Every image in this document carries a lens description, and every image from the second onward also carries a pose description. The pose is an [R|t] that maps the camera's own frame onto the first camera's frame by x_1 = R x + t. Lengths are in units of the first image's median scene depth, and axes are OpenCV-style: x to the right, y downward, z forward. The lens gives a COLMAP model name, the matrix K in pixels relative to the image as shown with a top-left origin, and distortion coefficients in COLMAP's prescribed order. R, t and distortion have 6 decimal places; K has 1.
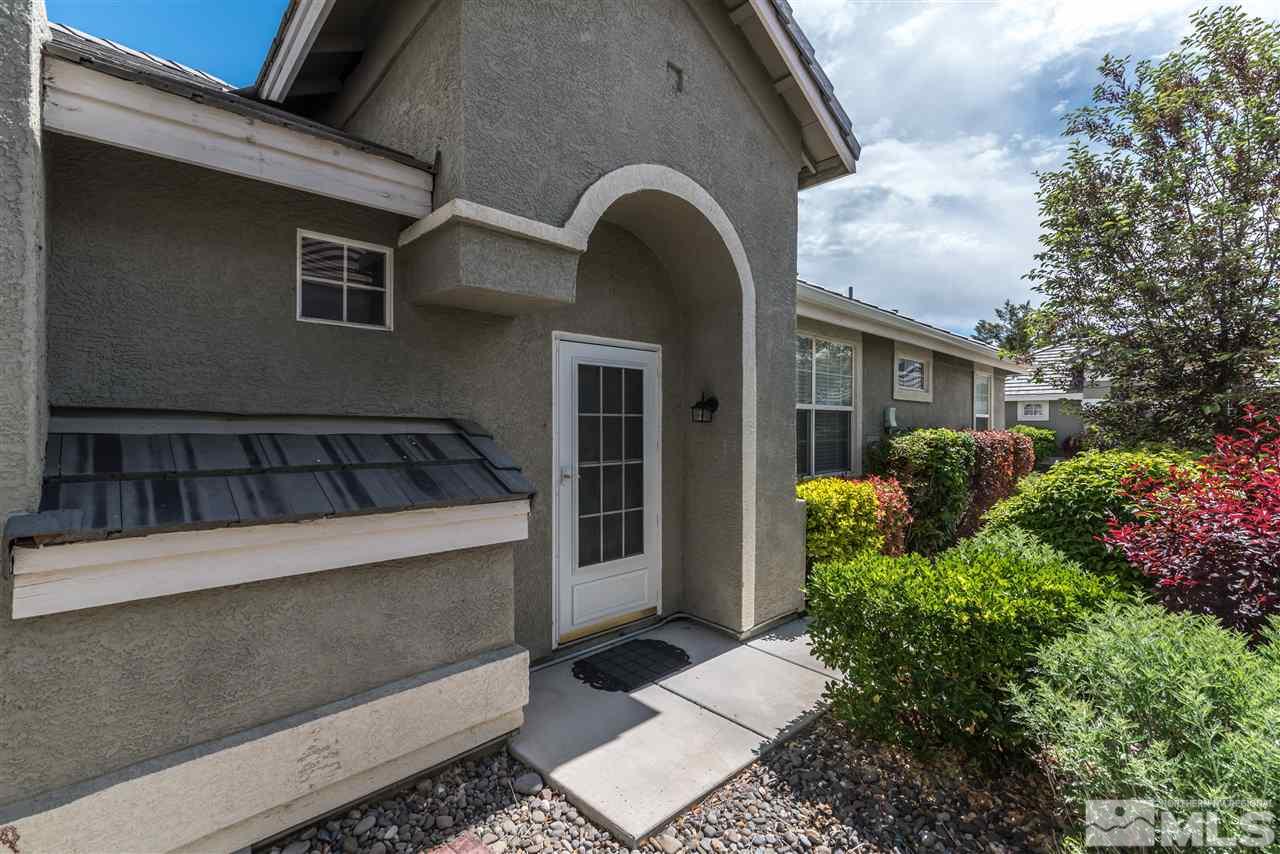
lens RADIAL K [[564.5, 0, 660.7], [0, 564.5, 429.8], [0, 0, 1]] dist [-0.001603, -0.000319]
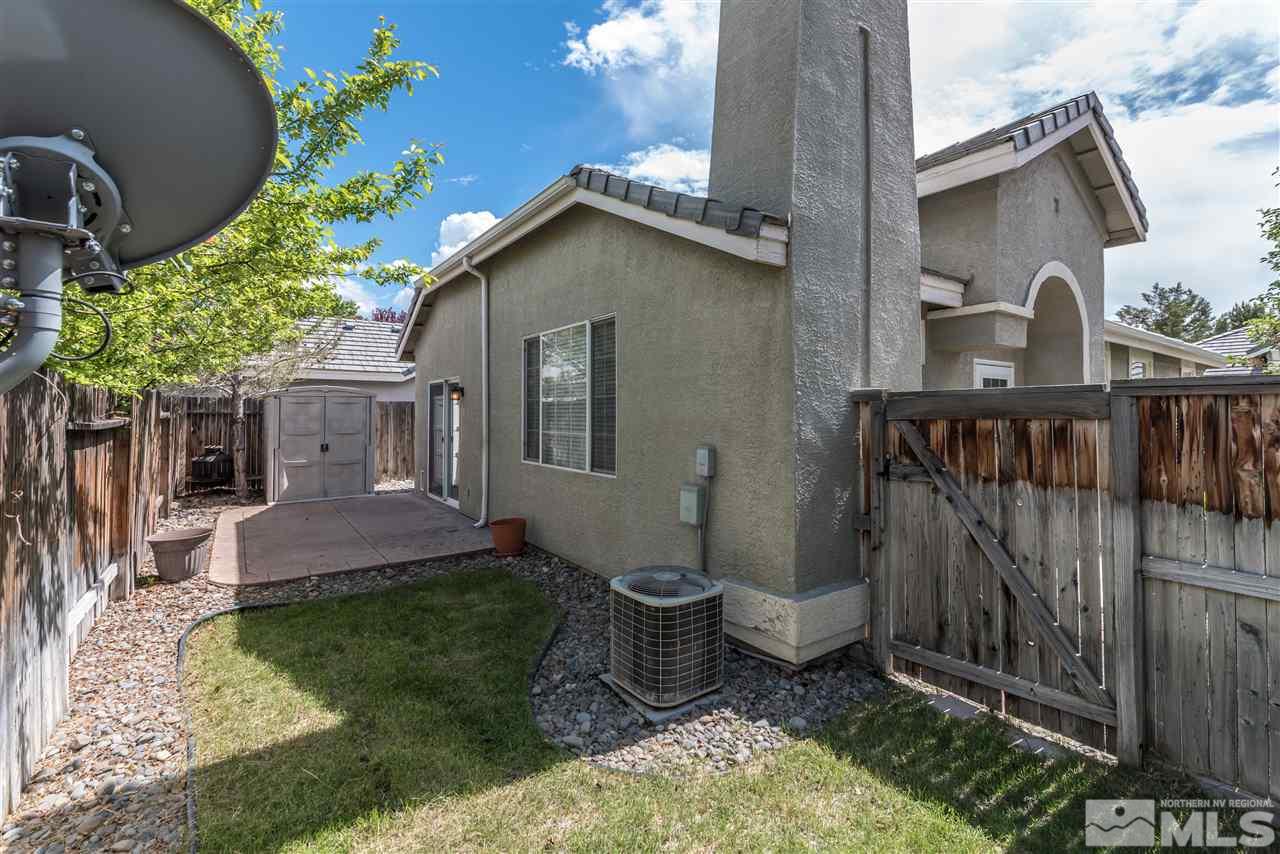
lens RADIAL K [[564.5, 0, 660.7], [0, 564.5, 429.8], [0, 0, 1]] dist [-0.001603, -0.000319]
pose [[0.989771, -0.005333, -0.142565, -0.410854], [0.007544, 0.999859, 0.014975, 0.002680], [0.142465, -0.015897, 0.989672, -0.377424]]
